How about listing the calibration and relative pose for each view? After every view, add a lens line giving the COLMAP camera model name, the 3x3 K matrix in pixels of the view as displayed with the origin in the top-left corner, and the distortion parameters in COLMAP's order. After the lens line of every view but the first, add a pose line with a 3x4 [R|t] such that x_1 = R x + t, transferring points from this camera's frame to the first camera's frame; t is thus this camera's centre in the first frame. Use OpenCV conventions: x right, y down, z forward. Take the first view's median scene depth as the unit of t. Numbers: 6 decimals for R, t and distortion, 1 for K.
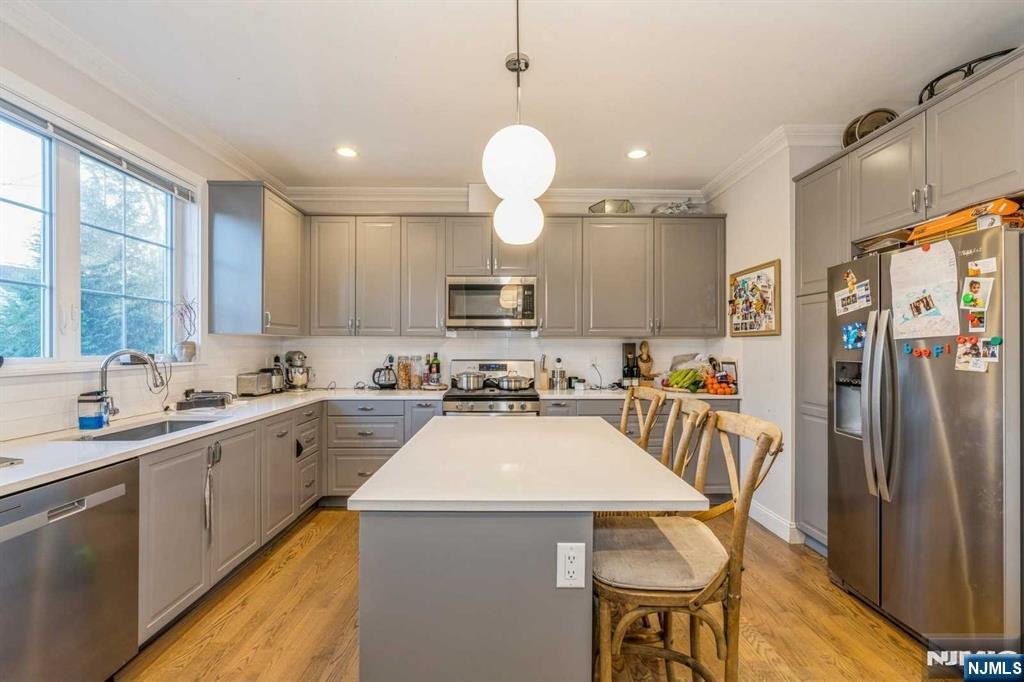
lens RADIAL K [[460.8, 0, 512.6], [0, 460.8, 344.7], [0, 0, 1]] dist [-0.011255, 0.004206]
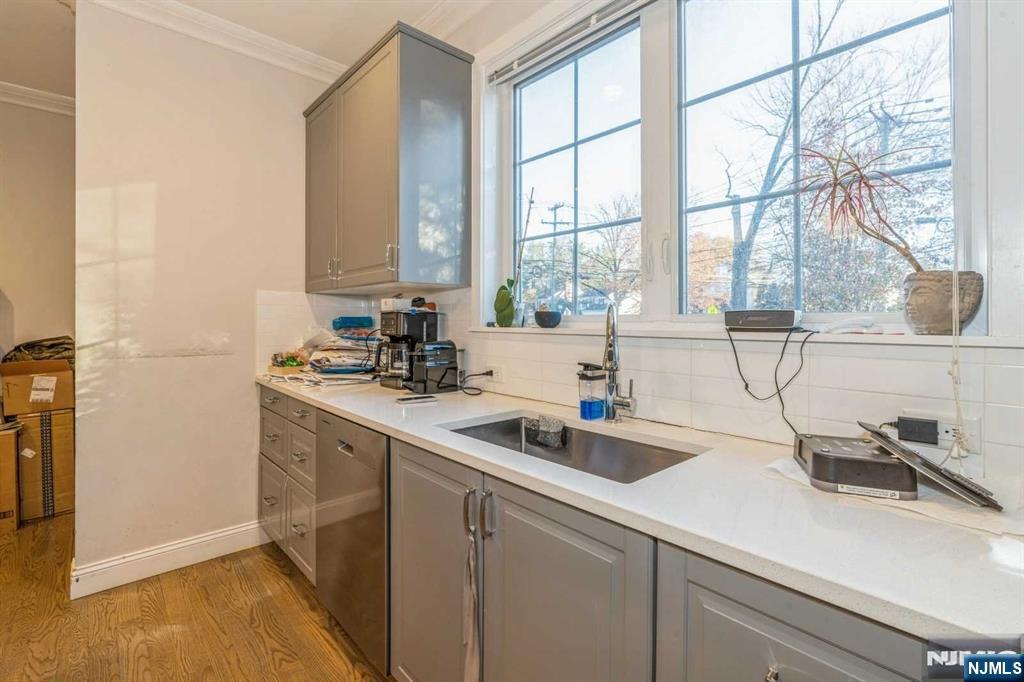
lens RADIAL K [[460.8, 0, 515.7], [0, 460.8, 320.6], [0, 0, 1]] dist [-0.011255, 0.004206]
pose [[-0.749312, 0.000840, -0.662216, -0.238653], [0.000291, 1.000000, 0.000939, 0.023458], [0.662217, 0.000511, -0.749312, 0.912147]]
